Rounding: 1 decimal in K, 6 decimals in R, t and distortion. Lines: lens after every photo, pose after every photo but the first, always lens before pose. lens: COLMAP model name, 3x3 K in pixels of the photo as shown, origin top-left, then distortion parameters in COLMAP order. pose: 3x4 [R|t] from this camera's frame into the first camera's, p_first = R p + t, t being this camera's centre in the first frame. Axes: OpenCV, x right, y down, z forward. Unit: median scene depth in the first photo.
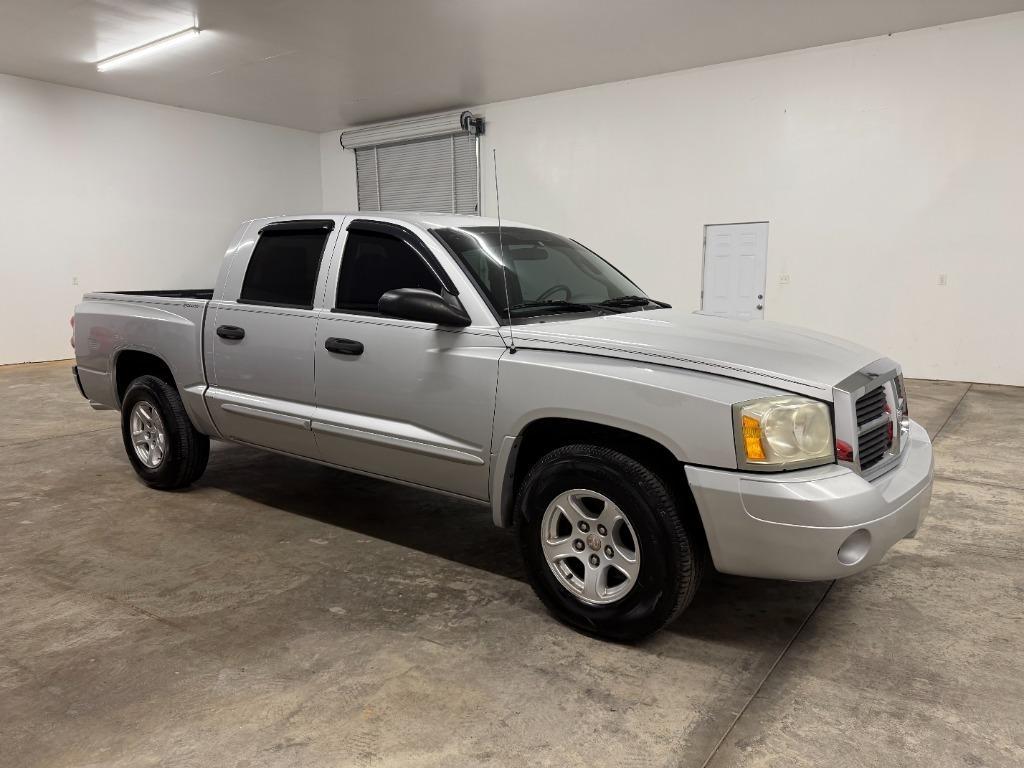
lens RADIAL K [[714.7, 0, 514.3], [0, 714.7, 386.9], [0, 0, 1]] dist [0.059321, -0.089680]
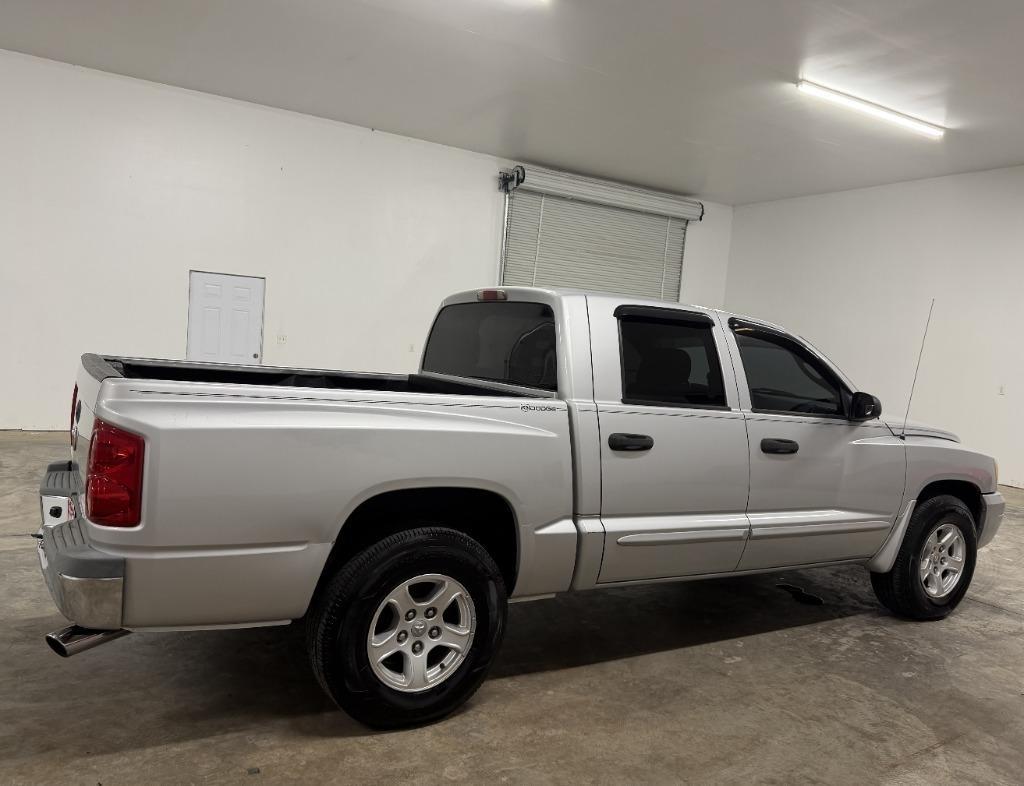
lens RADIAL K [[789.2, 0, 500.7], [0, 789.2, 396.4], [0, 0, 1]] dist [0.062362, -0.096808]
pose [[0.387269, -0.032274, 0.921402, -1.696864], [0.073572, 0.997282, 0.004010, -0.191599], [-0.919027, 0.066236, 0.388591, 1.098727]]
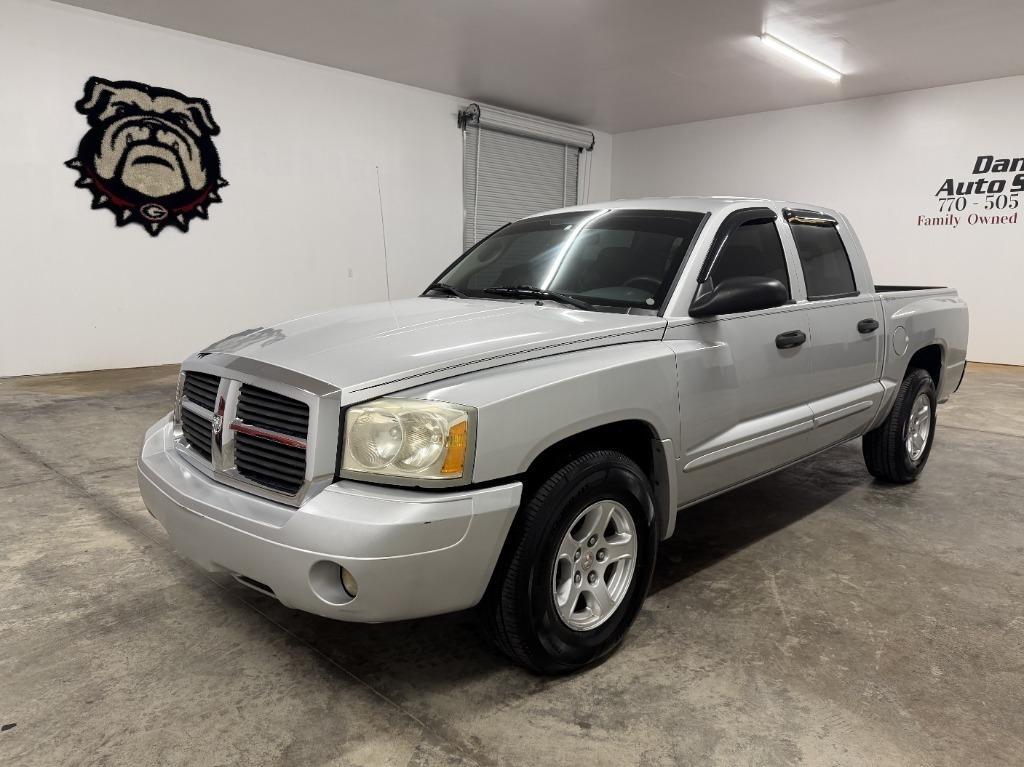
lens RADIAL K [[732.3, 0, 516.4], [0, 732.3, 383.8], [0, 0, 1]] dist [0.016164, -0.021301]
pose [[-0.133710, 0.148585, -0.979818, 1.263162], [-0.167353, 0.971112, 0.170102, -0.195943], [0.976788, 0.186720, -0.104982, 1.369525]]
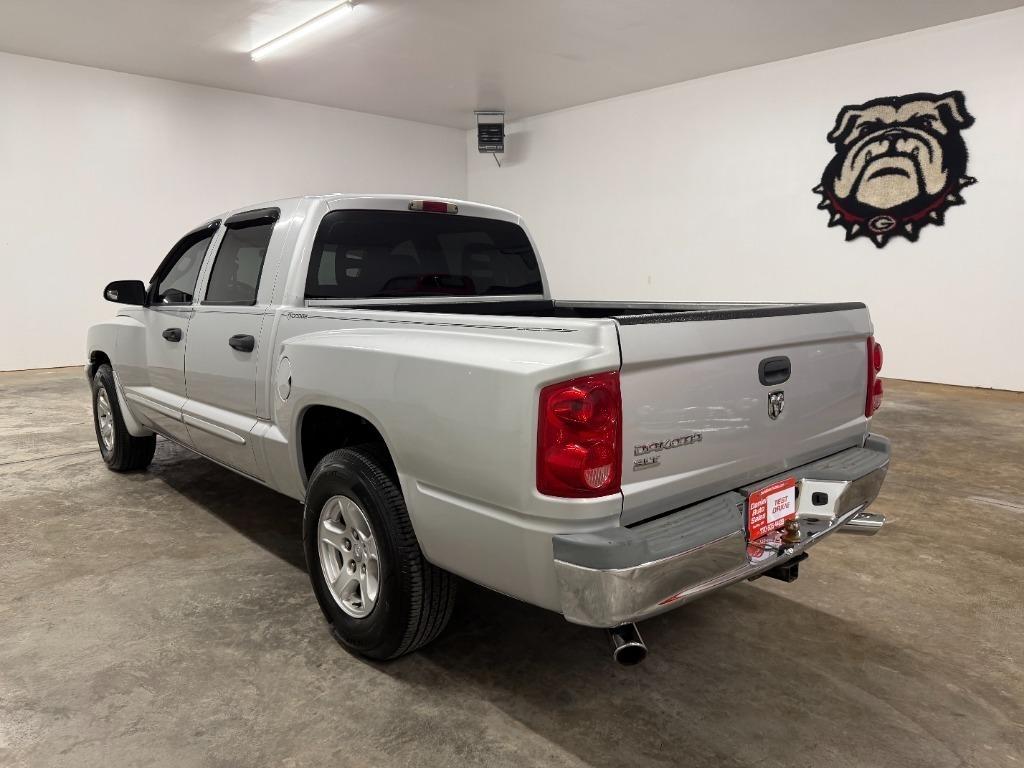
lens RADIAL K [[722.1, 0, 515.9], [0, 722.1, 386.1], [0, 0, 1]] dist [0.022106, -0.030951]
pose [[-0.983012, -0.029427, 0.181166, -0.798816], [0.026858, 0.953375, 0.300592, -0.433622], [-0.181565, 0.300351, -0.936388, 2.818878]]
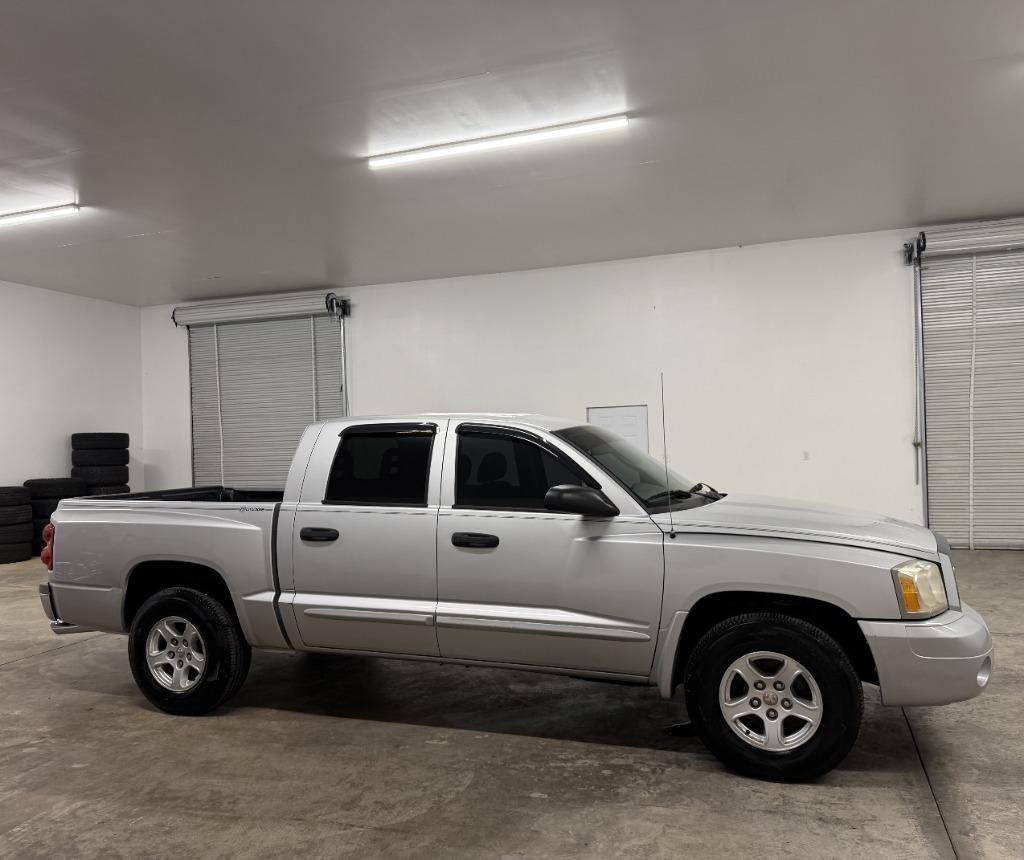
lens RADIAL K [[801.9, 0, 501.5], [0, 801.9, 432.5], [0, 0, 1]] dist [0.135806, -0.243881]
pose [[0.961632, -0.017936, 0.273757, -0.625837], [0.066266, 0.983500, -0.168336, -0.012624], [-0.266221, 0.180018, 0.946953, -0.207377]]
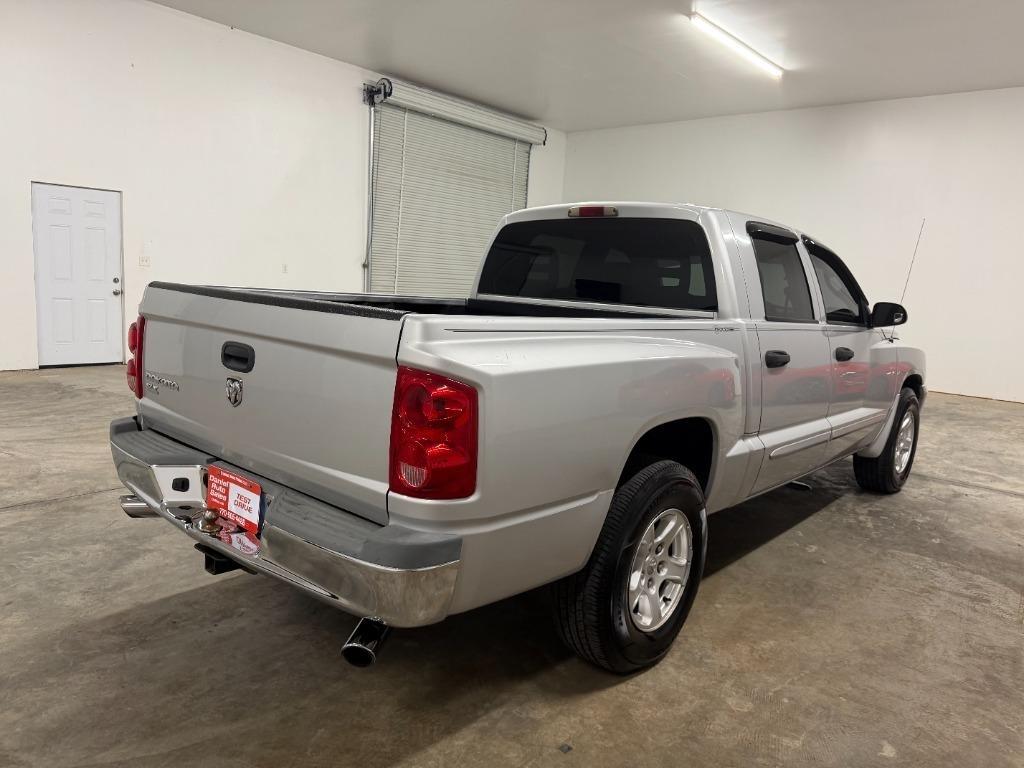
lens RADIAL K [[732.3, 0, 516.4], [0, 732.3, 384.3], [0, 0, 1]] dist [0.016164, -0.021301]
pose [[0.072662, -0.138473, 0.987697, -1.674593], [0.100445, 0.986296, 0.130887, -0.250577], [-0.992286, 0.089699, 0.085576, 1.680583]]
